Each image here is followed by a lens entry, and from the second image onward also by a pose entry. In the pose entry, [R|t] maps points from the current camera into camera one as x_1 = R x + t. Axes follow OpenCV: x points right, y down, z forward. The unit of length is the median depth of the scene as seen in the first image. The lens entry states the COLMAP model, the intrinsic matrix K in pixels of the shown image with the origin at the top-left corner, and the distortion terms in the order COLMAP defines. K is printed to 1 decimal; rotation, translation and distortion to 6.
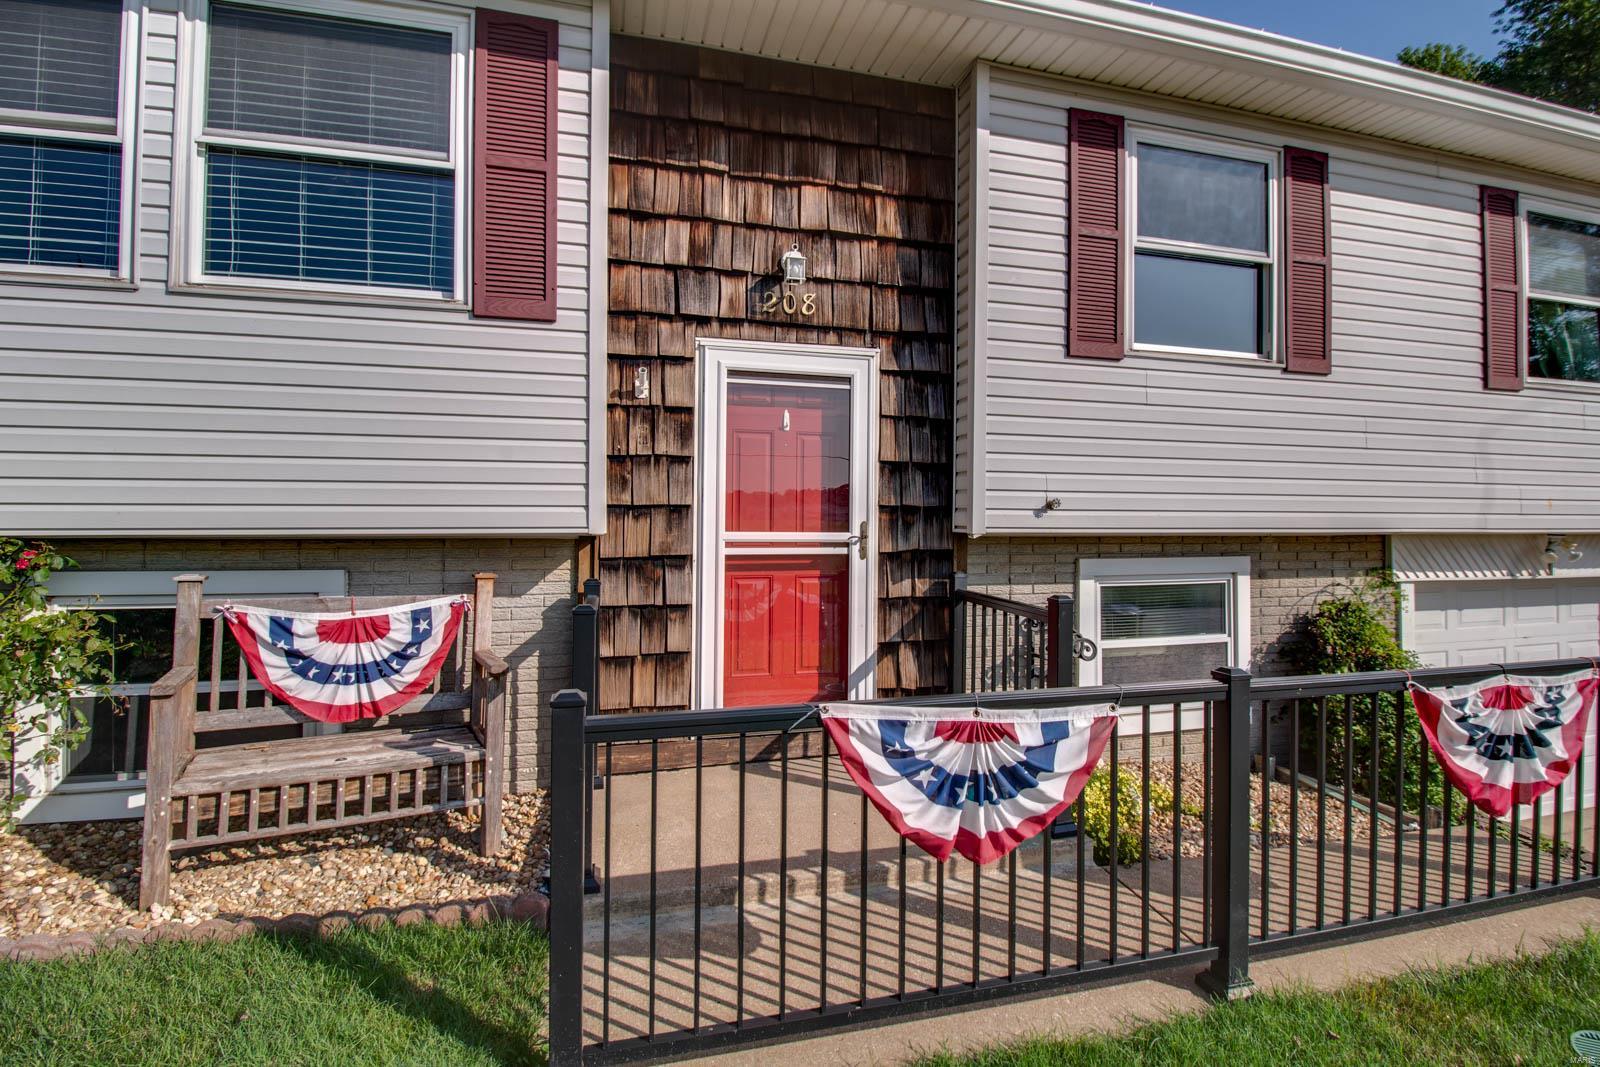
lens RADIAL K [[753.0, 0, 819.7], [0, 753.0, 508.3], [0, 0, 1]] dist [0.003724, -0.016176]
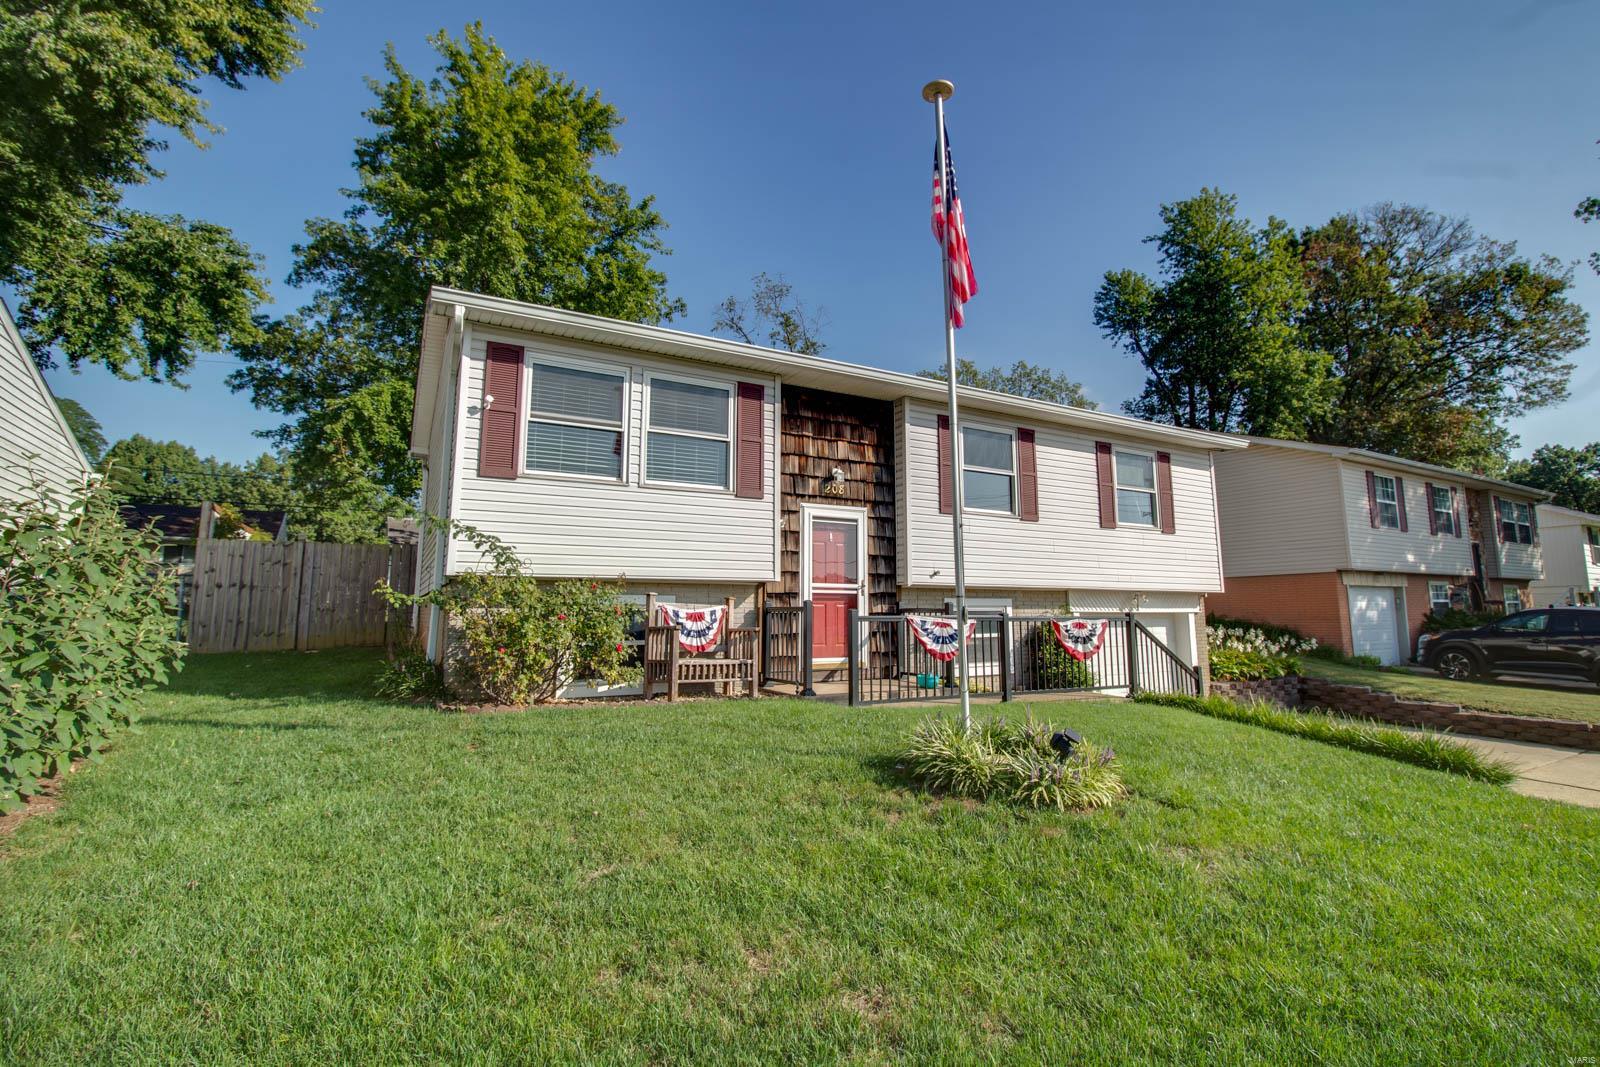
lens RADIAL K [[751.0, 0, 809.1], [0, 751.0, 510.5], [0, 0, 1]] dist [0.003328, -0.014351]
pose [[0.969981, 0.027038, 0.241674, -0.712784], [0.004829, 0.991462, -0.130306, 0.112998], [-0.243134, 0.127561, 0.961569, -1.319137]]
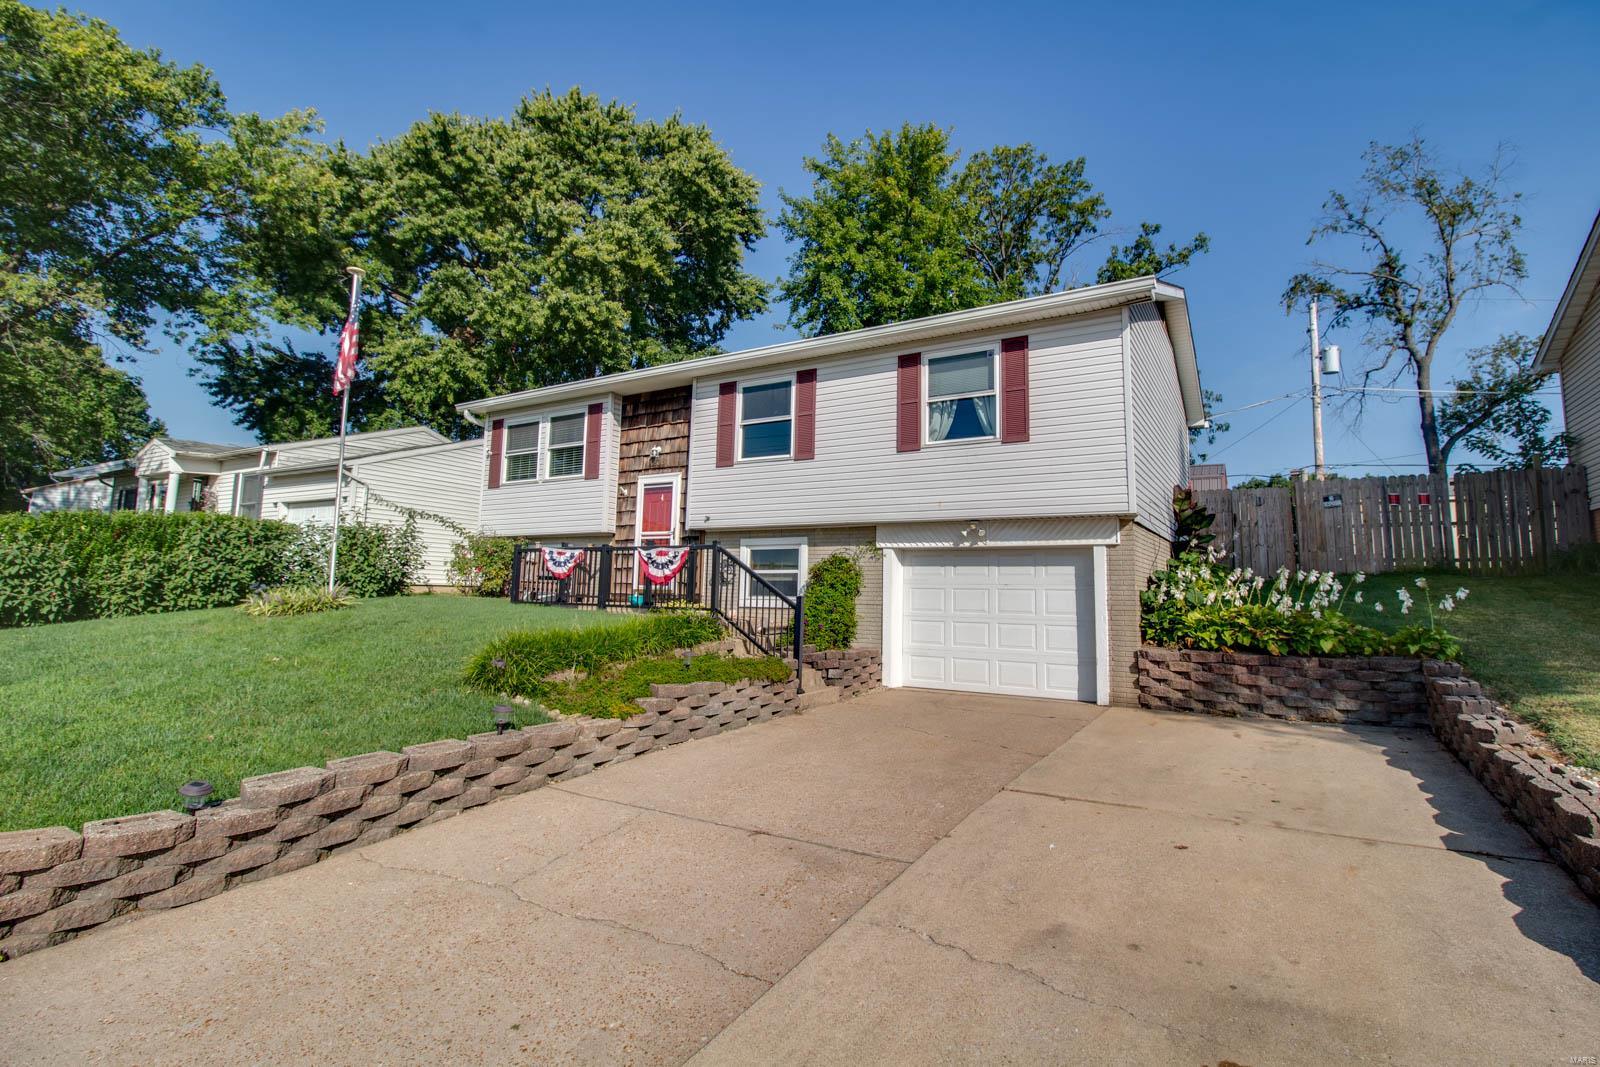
lens RADIAL K [[753.0, 0, 819.7], [0, 753.0, 508.3], [0, 0, 1]] dist [0.003724, -0.016176]
pose [[0.692054, -0.077008, -0.717726, 2.815268], [-0.011324, 0.993013, -0.117464, 0.308462], [0.721757, 0.089419, 0.686346, -0.733132]]
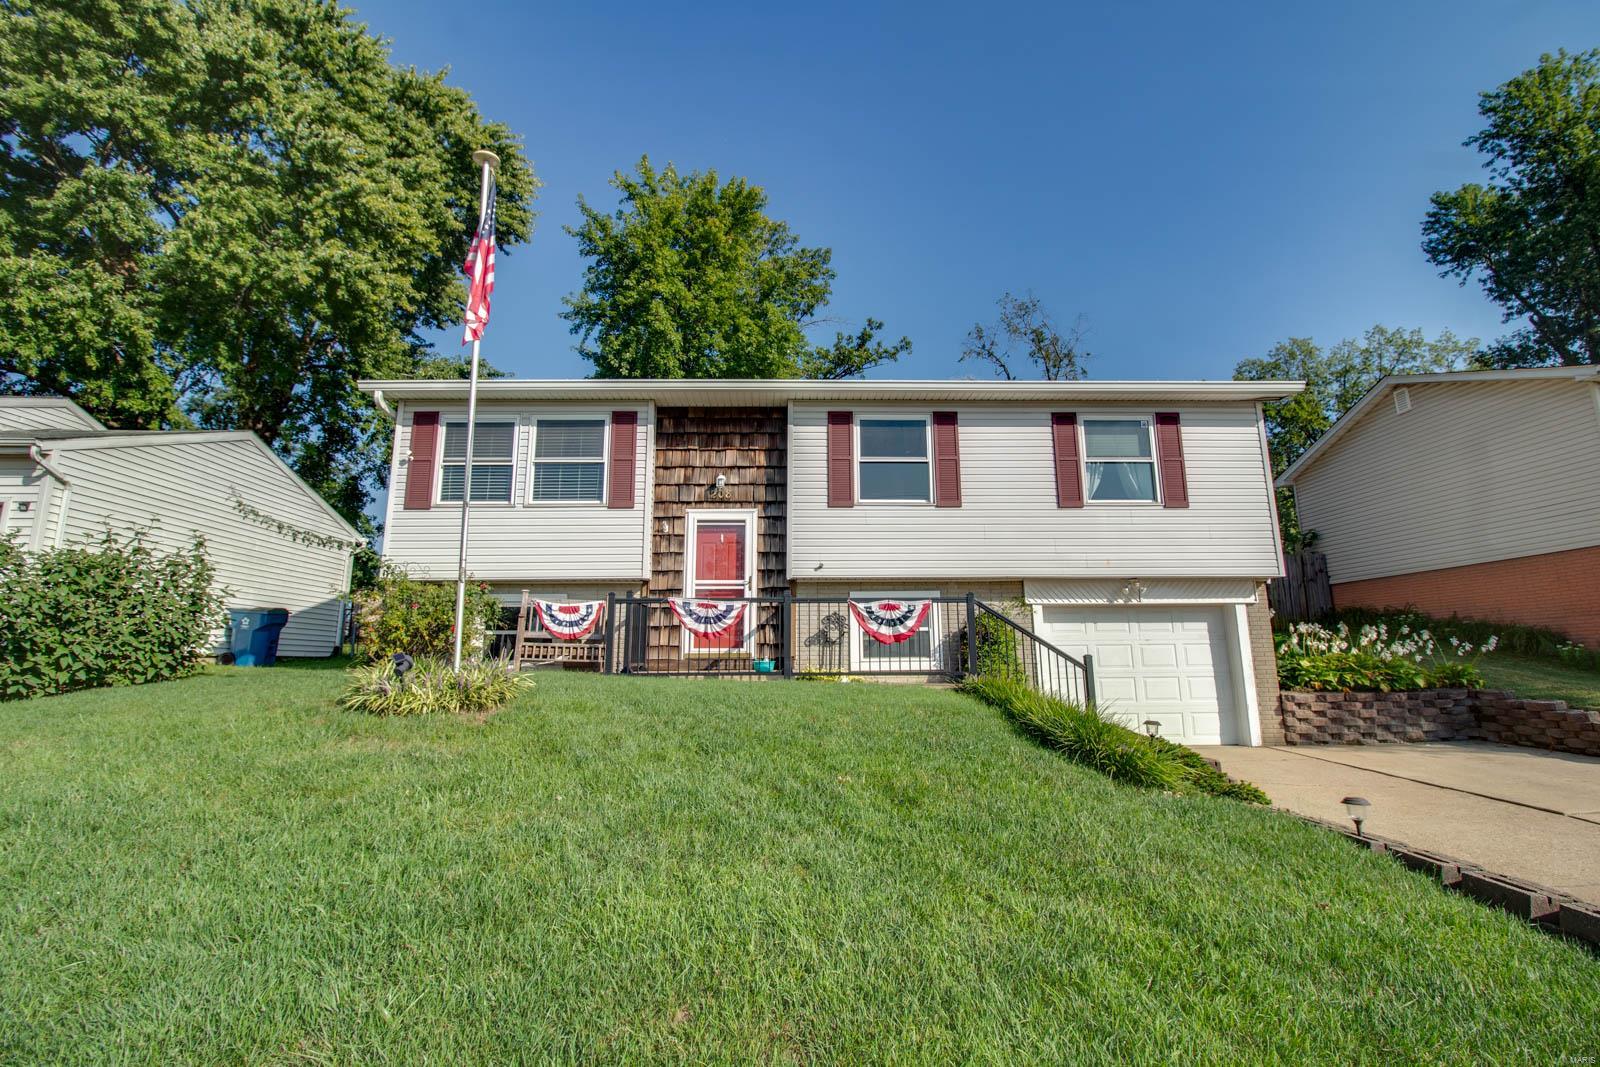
lens RADIAL K [[751.0, 0, 809.1], [0, 751.0, 510.5], [0, 0, 1]] dist [0.003328, -0.014351]
pose [[0.970161, -0.059617, -0.235016, 0.892592], [0.014643, 0.981937, -0.188641, 0.292905], [0.242017, 0.179571, 0.953510, -1.459249]]
